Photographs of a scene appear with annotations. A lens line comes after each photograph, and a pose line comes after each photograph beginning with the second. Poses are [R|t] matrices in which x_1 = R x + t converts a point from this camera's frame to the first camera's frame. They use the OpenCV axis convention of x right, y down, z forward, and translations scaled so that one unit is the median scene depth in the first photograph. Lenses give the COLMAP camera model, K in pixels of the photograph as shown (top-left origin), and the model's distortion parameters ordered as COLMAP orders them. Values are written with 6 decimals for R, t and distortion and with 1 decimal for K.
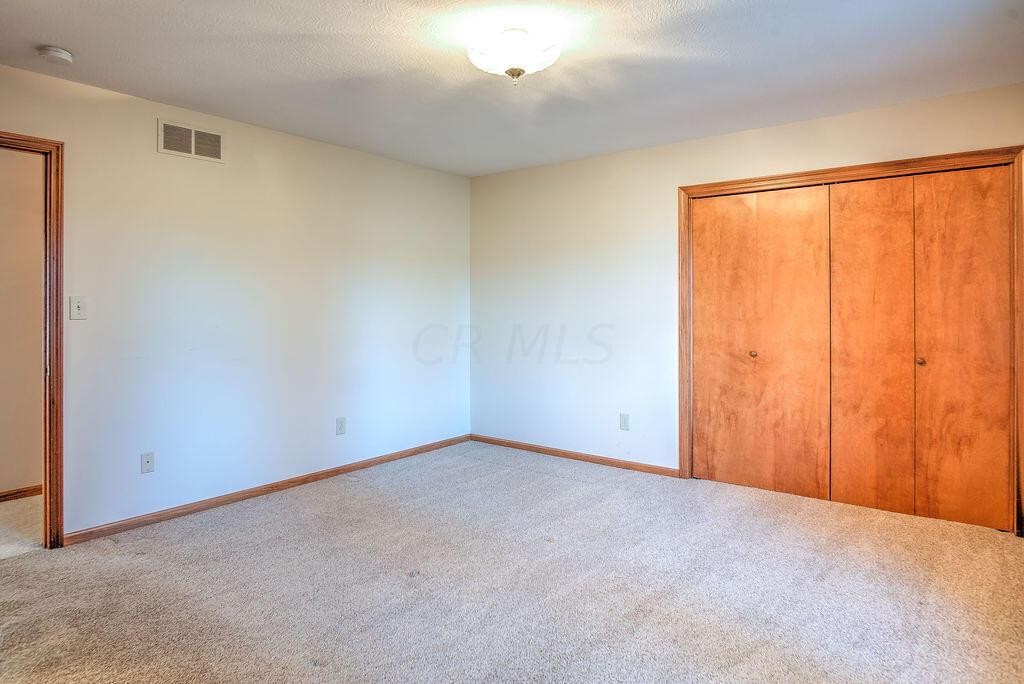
lens RADIAL K [[607.7, 0, 517.8], [0, 607.7, 310.6], [0, 0, 1]] dist [-0.000379, 0.000813]
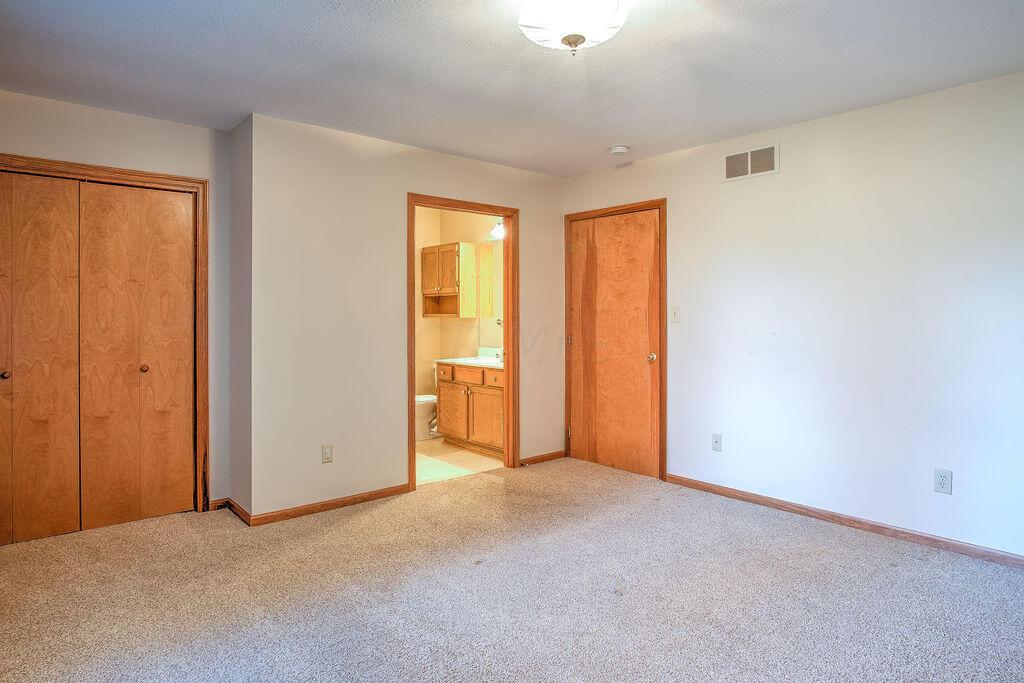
lens RADIAL K [[607.7, 0, 517.8], [0, 607.7, 310.1], [0, 0, 1]] dist [-0.000379, 0.000813]
pose [[-0.185806, 0.003771, -0.982579, 0.643024], [-0.006536, 0.999966, 0.005073, -0.015909], [0.982565, 0.007365, -0.185775, 0.825007]]
